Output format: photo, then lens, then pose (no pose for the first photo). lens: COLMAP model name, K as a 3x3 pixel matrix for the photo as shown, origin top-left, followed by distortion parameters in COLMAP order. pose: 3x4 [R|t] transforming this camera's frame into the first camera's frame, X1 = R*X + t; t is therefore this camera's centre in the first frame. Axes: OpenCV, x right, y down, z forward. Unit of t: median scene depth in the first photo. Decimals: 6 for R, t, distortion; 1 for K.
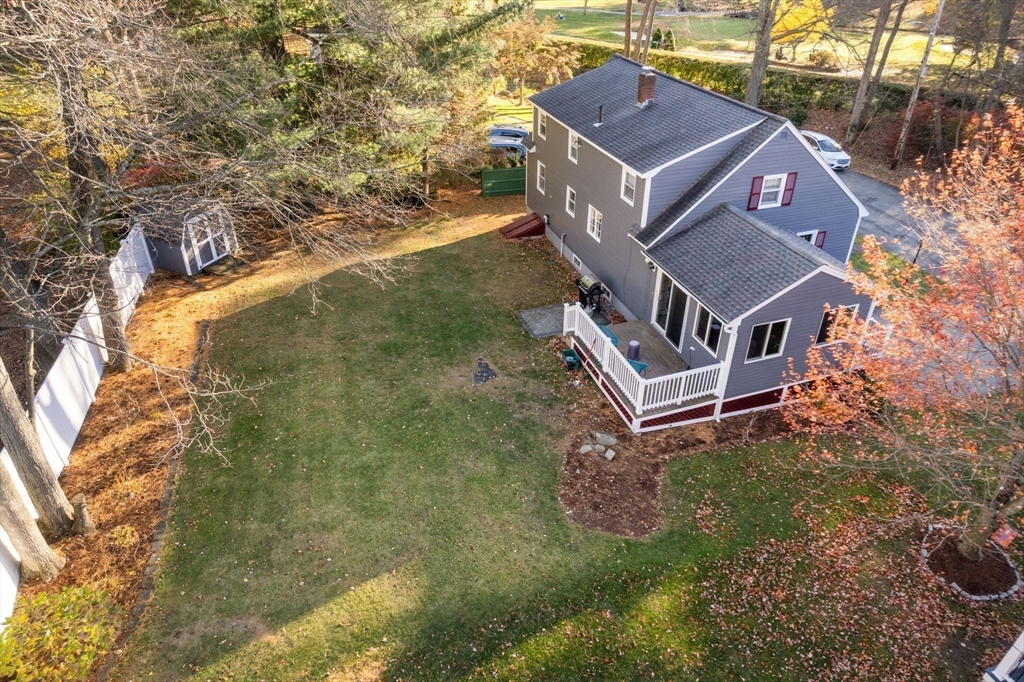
lens RADIAL K [[671.0, 0, 512.0], [0, 671.0, 341.0], [0, 0, 1]] dist [-0.071785, 0.060843]
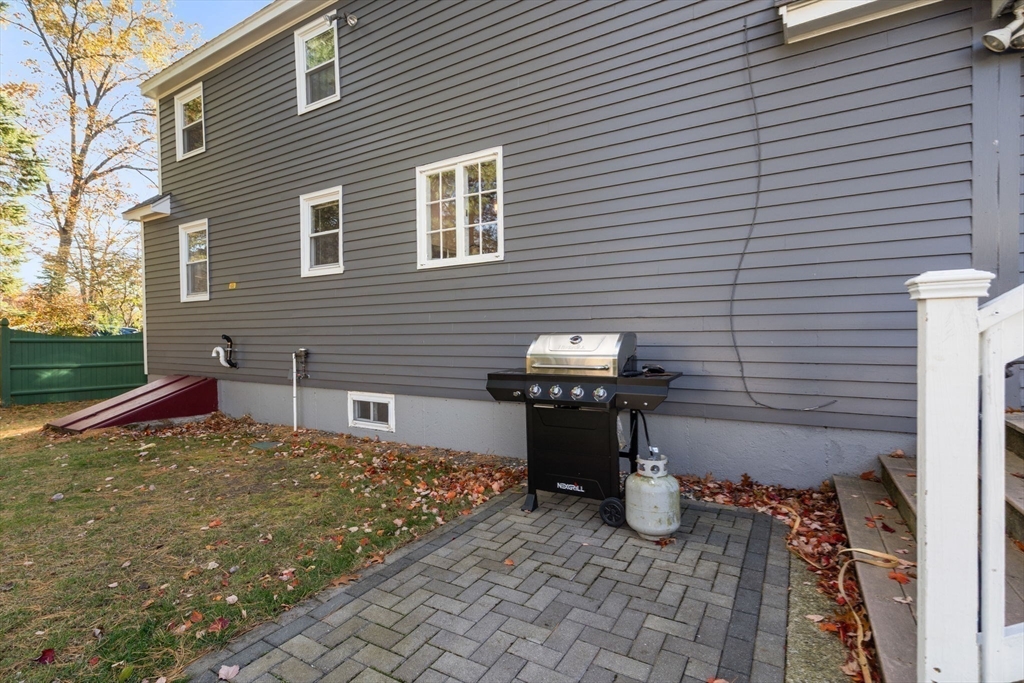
lens RADIAL K [[478.8, 0, 511.3], [0, 478.8, 330.4], [0, 0, 1]] dist [-0.001573, 0.000099]
pose [[0.769701, -0.019785, 0.638097, 0.010830], [0.363555, 0.835198, -0.412640, -0.046169], [-0.524774, 0.549593, 0.650046, 1.006380]]
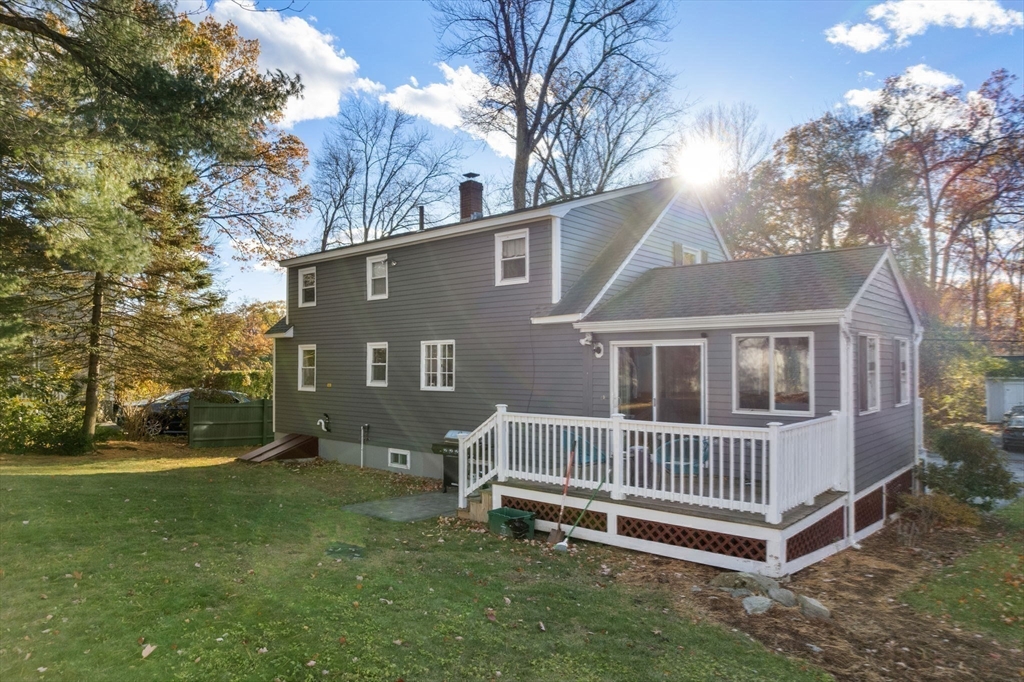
lens RADIAL K [[671.0, 0, 512.0], [0, 671.0, 341.0], [0, 0, 1]] dist [-0.071785, 0.060843]
pose [[0.871564, 0.015652, 0.490031, -0.134373], [0.268934, 0.820442, -0.504529, 0.151950], [-0.409939, 0.571515, 0.710859, 0.596392]]
